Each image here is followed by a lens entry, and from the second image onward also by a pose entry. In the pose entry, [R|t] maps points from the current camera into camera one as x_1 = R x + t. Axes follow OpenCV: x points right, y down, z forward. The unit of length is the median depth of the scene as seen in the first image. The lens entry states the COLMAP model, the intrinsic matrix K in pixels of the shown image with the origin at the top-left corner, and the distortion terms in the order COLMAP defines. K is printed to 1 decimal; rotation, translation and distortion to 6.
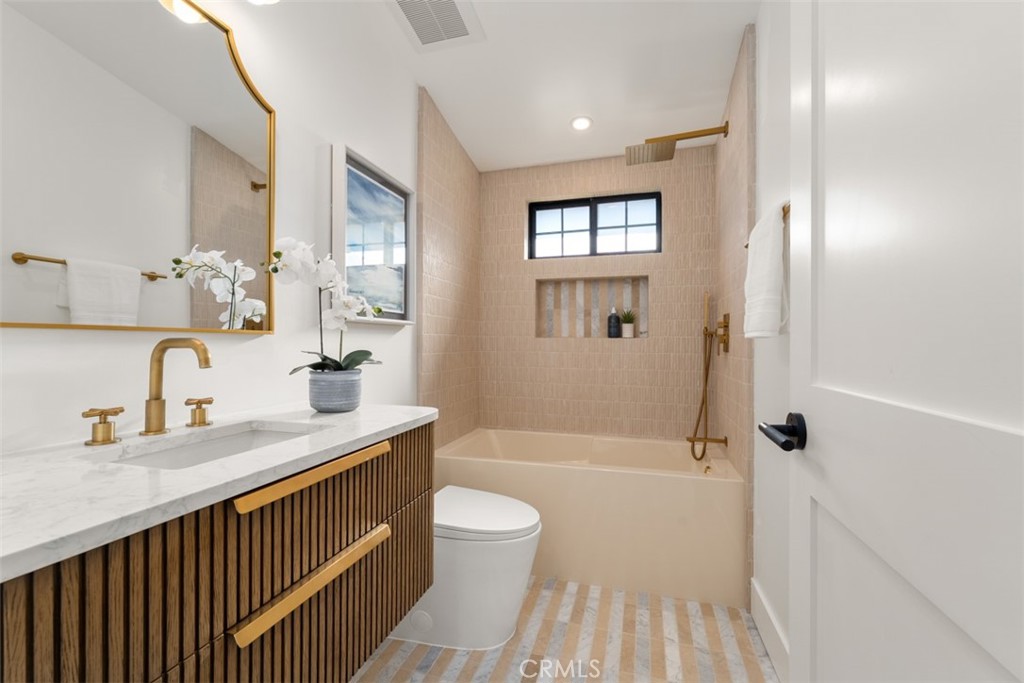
lens RADIAL K [[435.4, 0, 512.0], [0, 435.4, 341.5], [0, 0, 1]] dist [-0.000069, -0.000025]
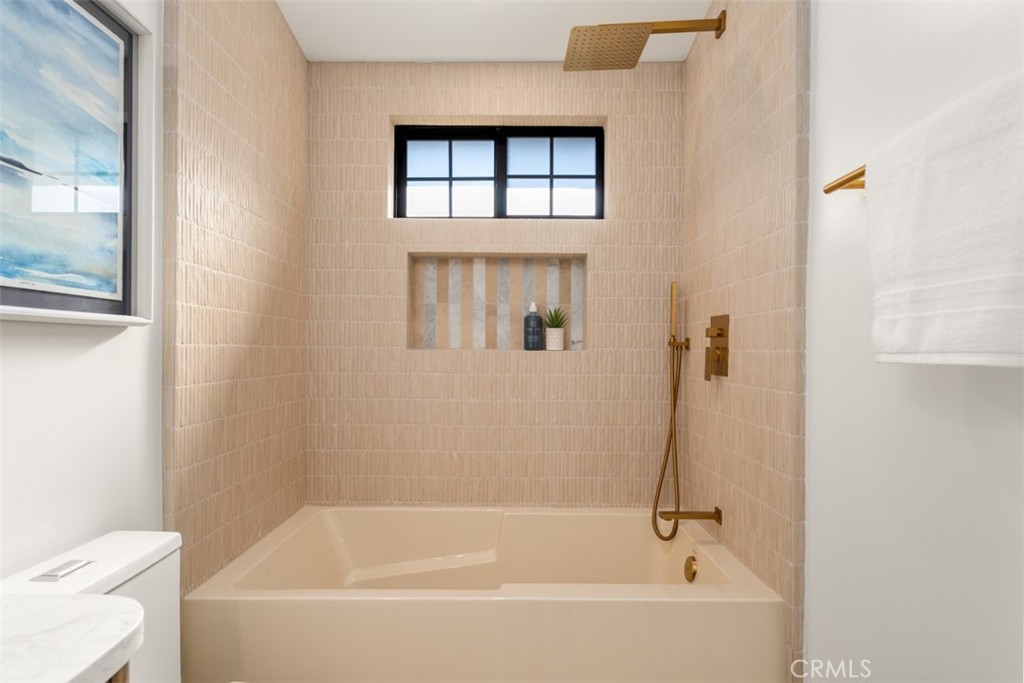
lens RADIAL K [[532.4, 0, 509.1], [0, 532.4, 346.4], [0, 0, 1]] dist [0.001791, 0.000140]
pose [[0.960812, 0.003138, 0.277184, -0.014239], [-0.002344, 0.999992, -0.003196, -0.011597], [-0.277192, 0.002421, 0.960811, 0.265466]]
